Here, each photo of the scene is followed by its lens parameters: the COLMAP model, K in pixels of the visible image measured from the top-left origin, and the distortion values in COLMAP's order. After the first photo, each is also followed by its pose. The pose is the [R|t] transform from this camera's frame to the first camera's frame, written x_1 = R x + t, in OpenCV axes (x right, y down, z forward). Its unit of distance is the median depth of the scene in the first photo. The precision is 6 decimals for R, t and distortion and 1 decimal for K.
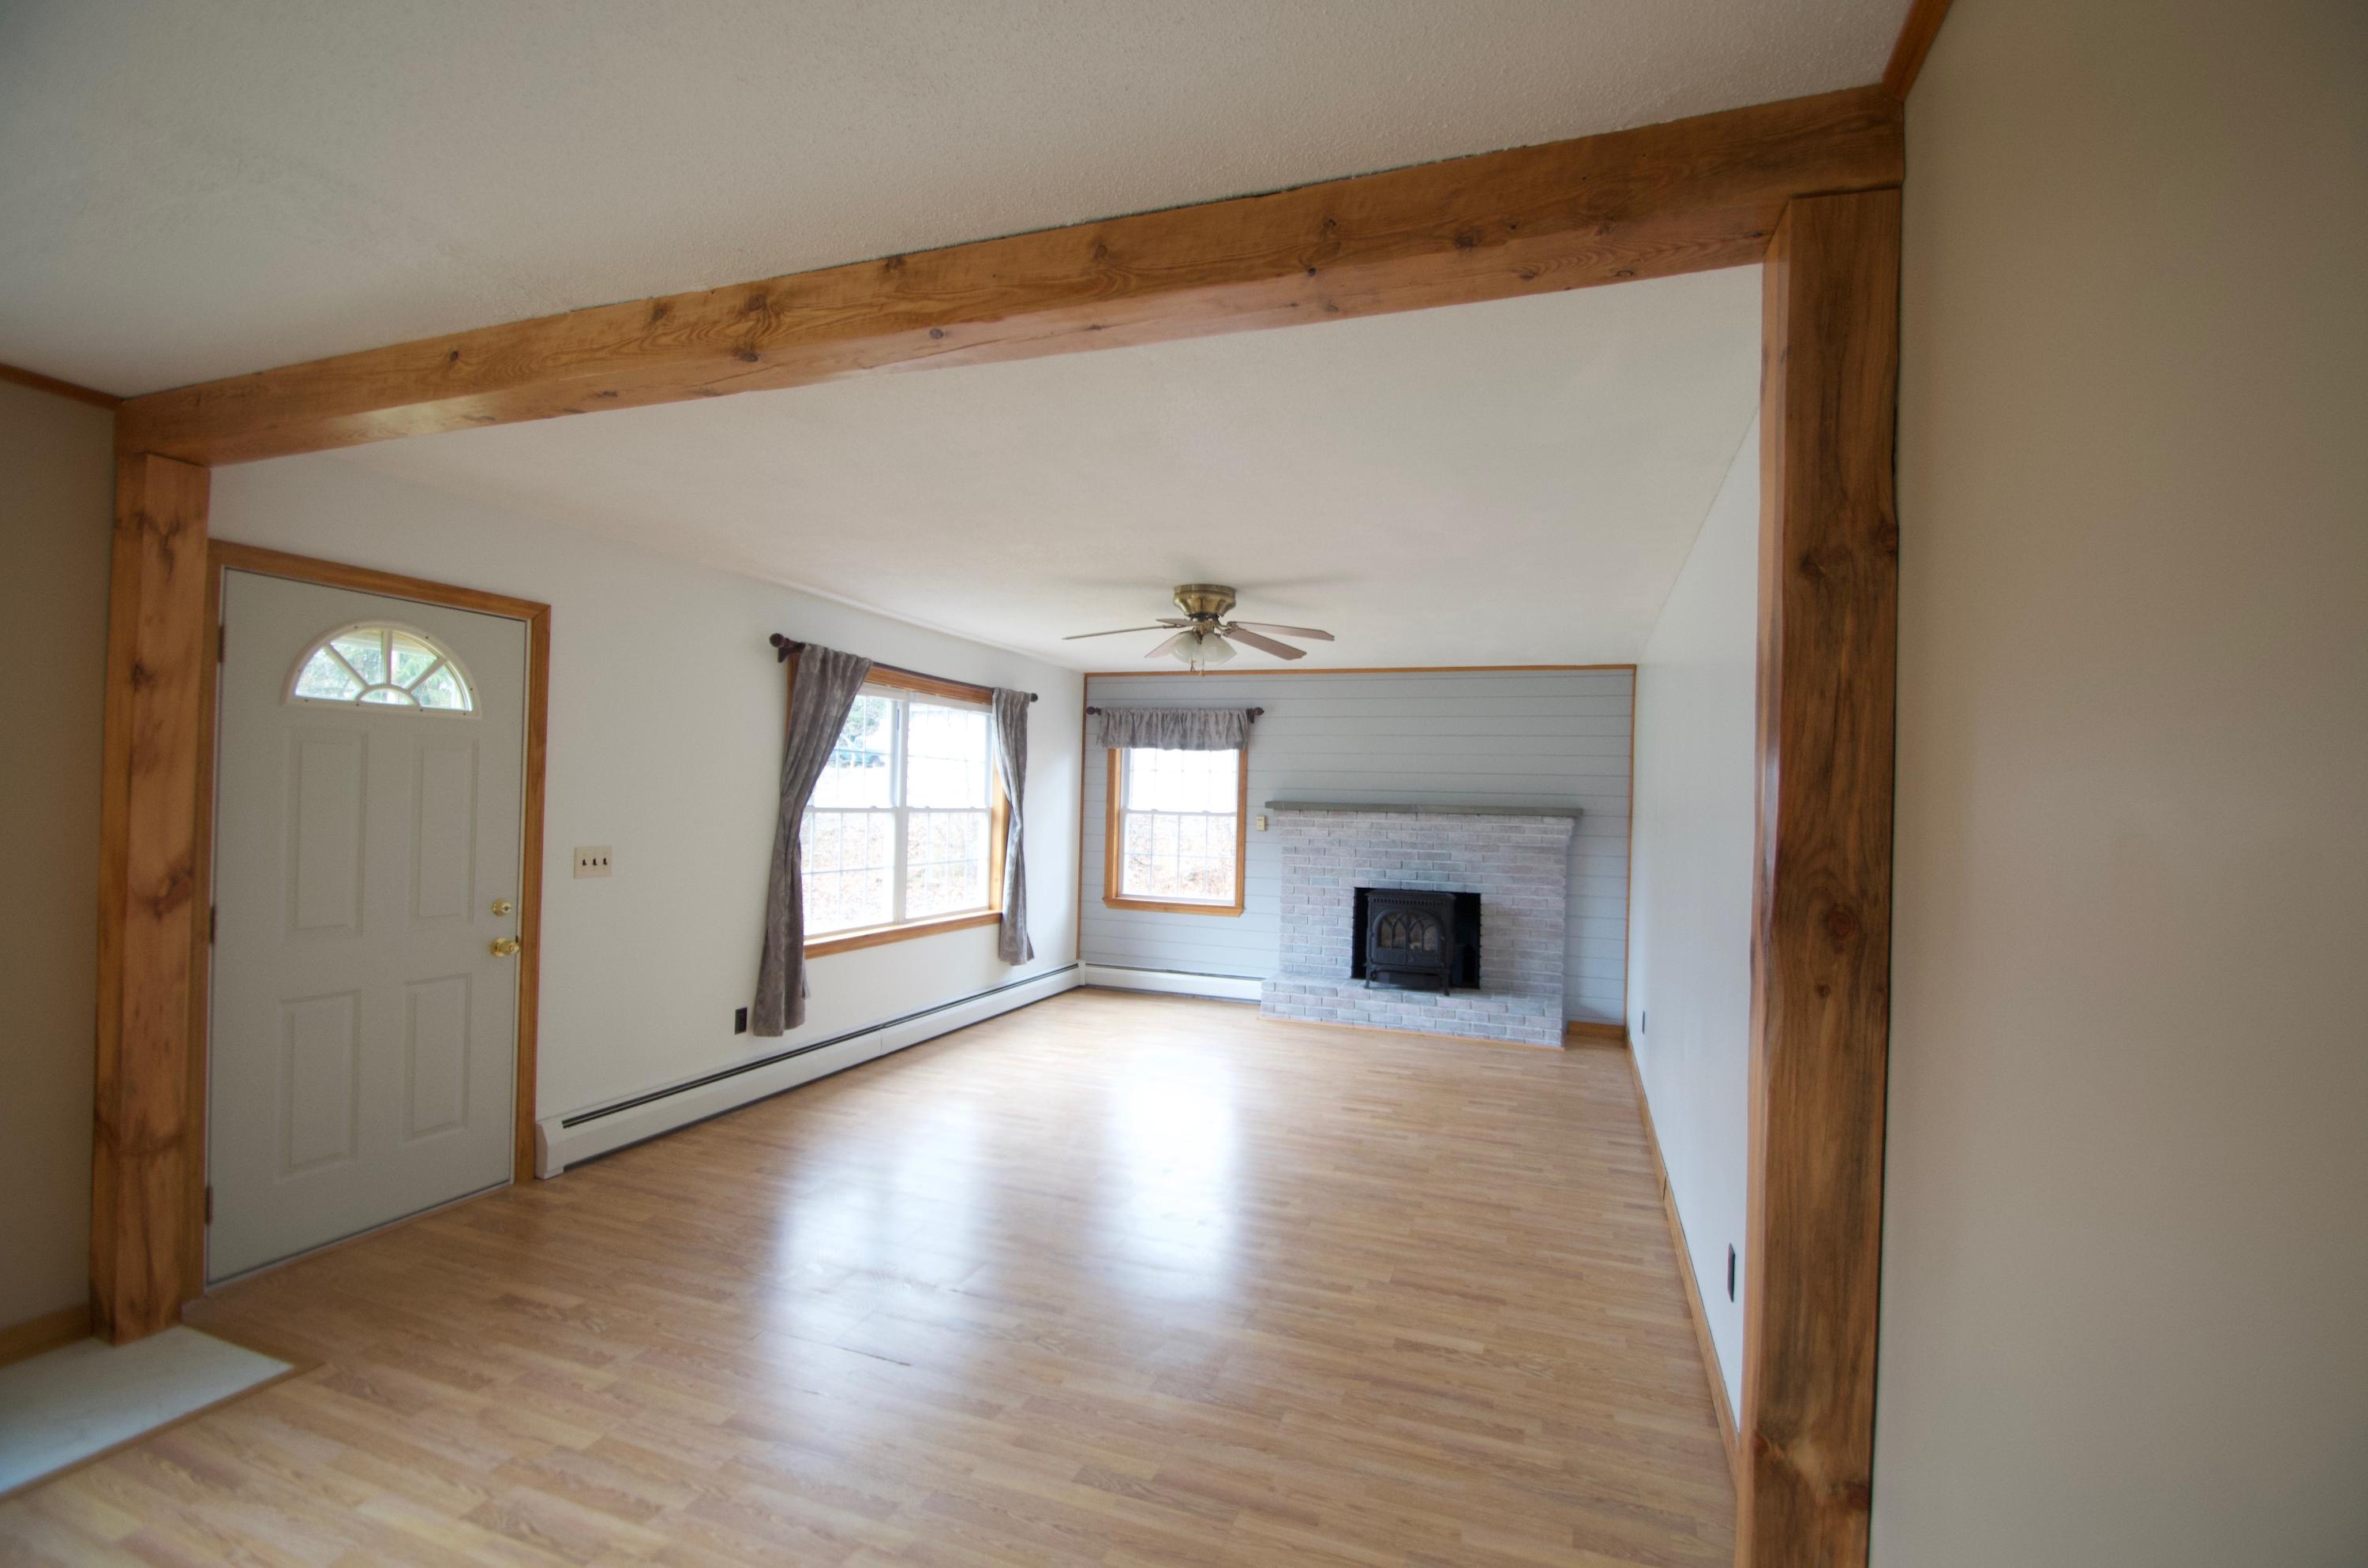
lens RADIAL K [[1052.8, 0, 1190.1], [0, 1052.8, 783.8], [0, 0, 1]] dist [-0.015324, -0.000853]
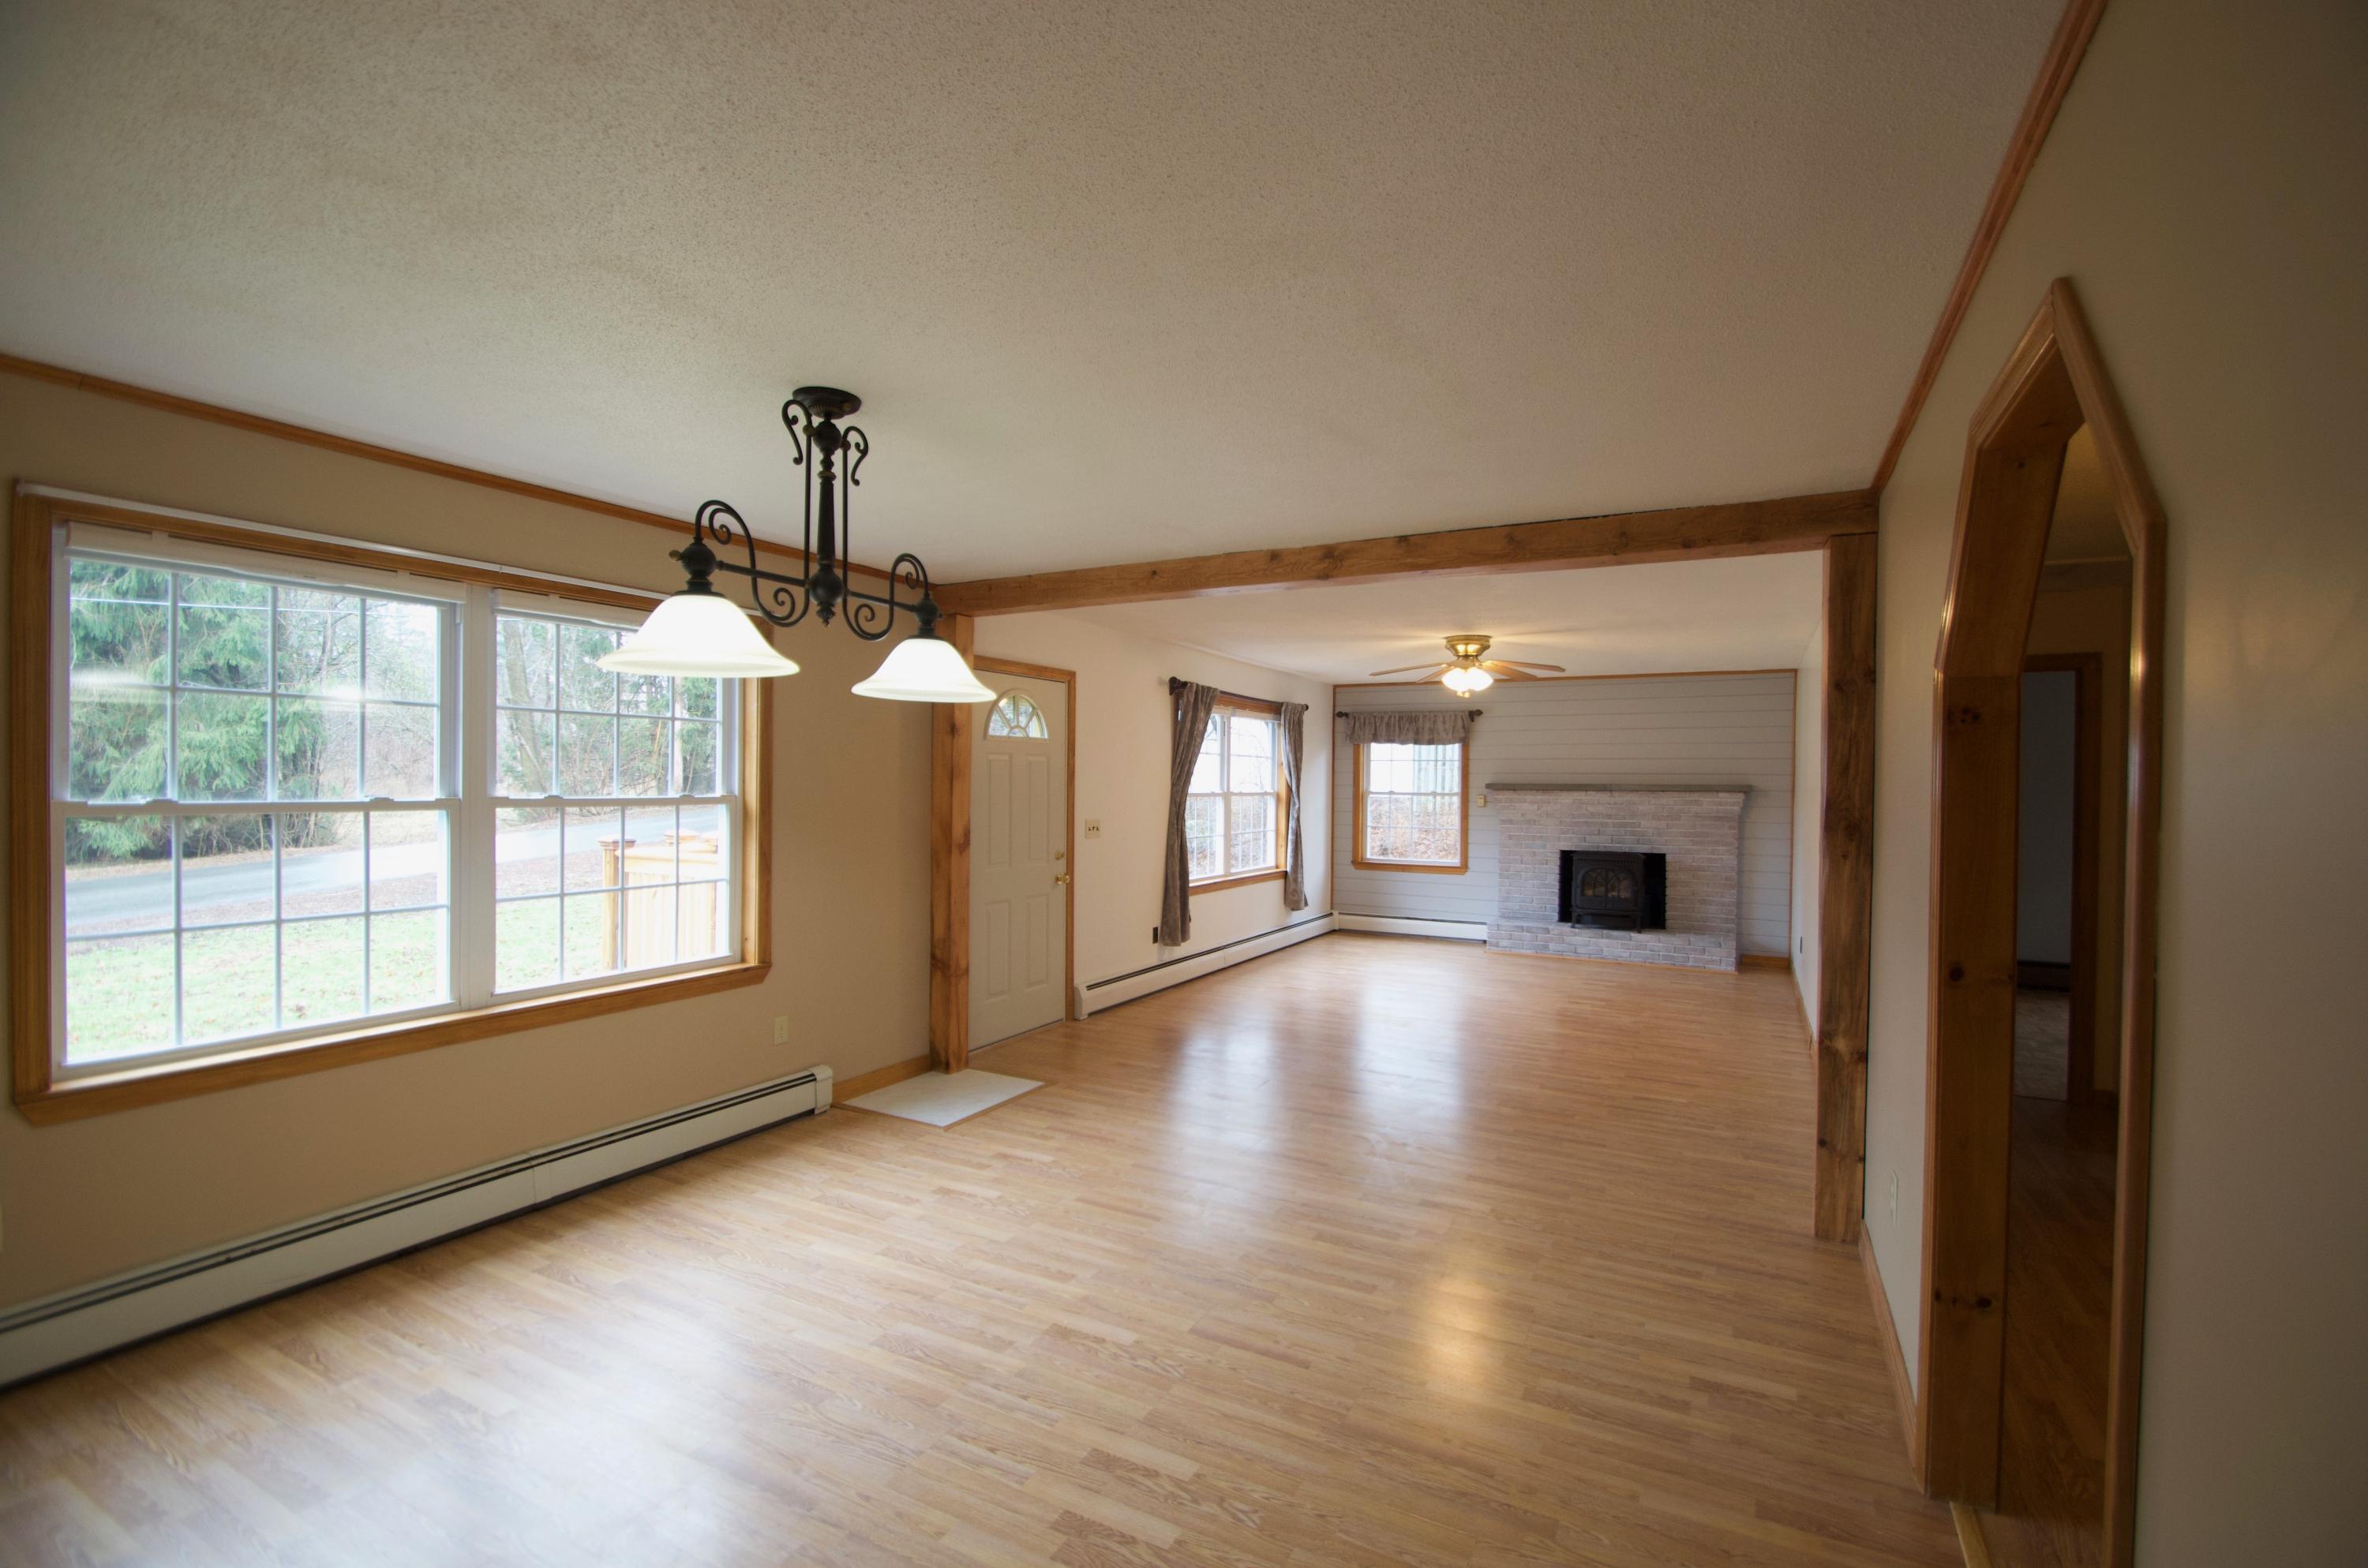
lens RADIAL K [[1052.8, 0, 1167.3], [0, 1052.8, 791.0], [0, 0, 1]] dist [-0.015324, -0.000853]
pose [[0.987708, -0.016455, -0.155442, -0.170623], [0.019852, 0.999596, 0.020321, -0.011881], [0.155045, -0.023157, 0.987636, -0.484643]]
